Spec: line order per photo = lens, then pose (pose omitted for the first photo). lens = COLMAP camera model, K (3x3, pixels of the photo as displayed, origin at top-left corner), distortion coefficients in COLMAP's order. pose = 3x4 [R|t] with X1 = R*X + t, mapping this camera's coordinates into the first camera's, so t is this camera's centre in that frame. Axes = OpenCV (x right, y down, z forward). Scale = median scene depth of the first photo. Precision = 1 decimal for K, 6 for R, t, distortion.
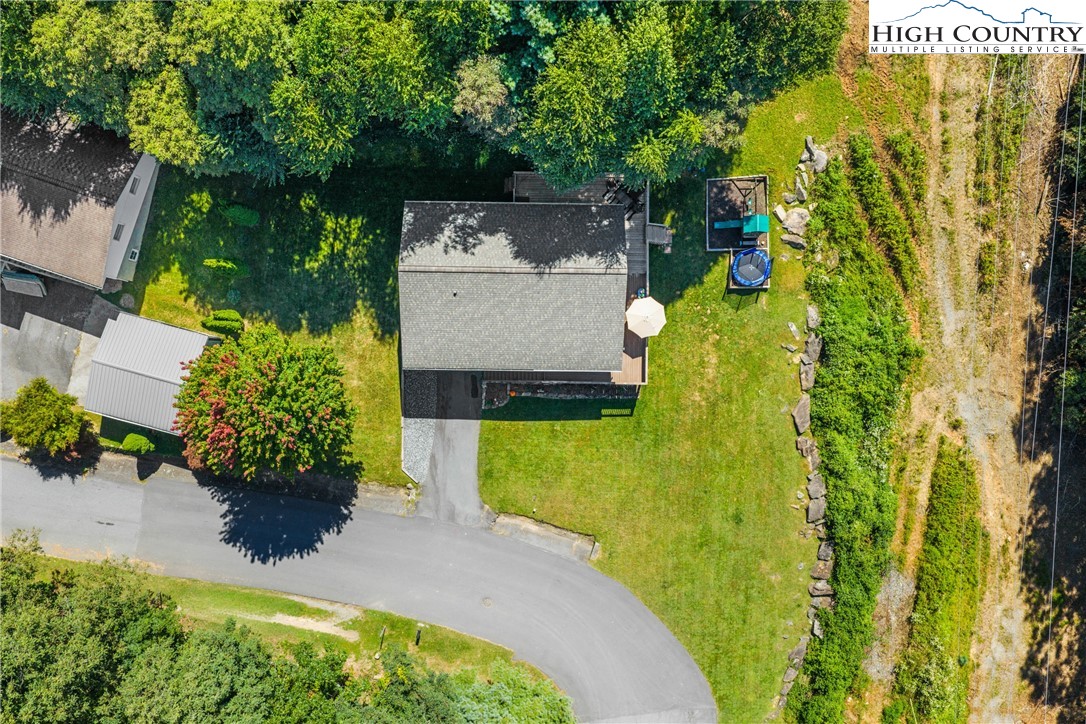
lens RADIAL K [[905.4, 0, 543.0], [0, 905.4, 362.0], [0, 0, 1]] dist [0.003077, 0.001010]
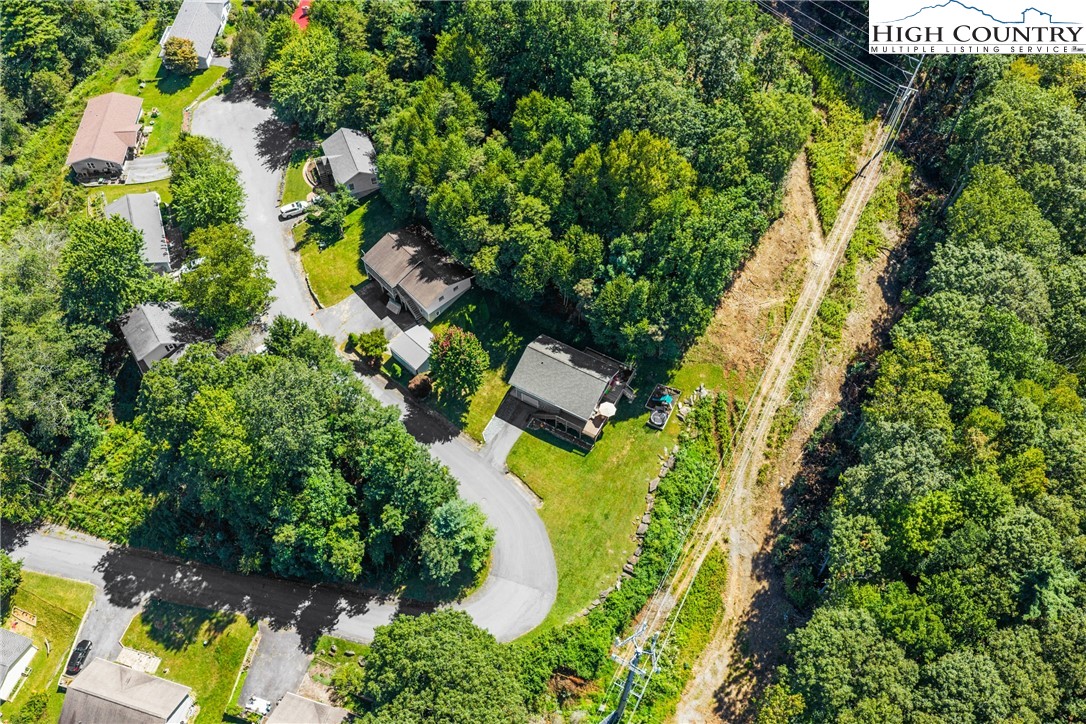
lens RADIAL K [[905.4, 0, 543.0], [0, 905.4, 362.0], [0, 0, 1]] dist [0.003077, 0.001010]
pose [[0.875407, 0.389521, -0.286246, 0.540710], [-0.482904, 0.731198, -0.481824, 0.982777], [0.021622, 0.560021, 0.828196, -0.940666]]
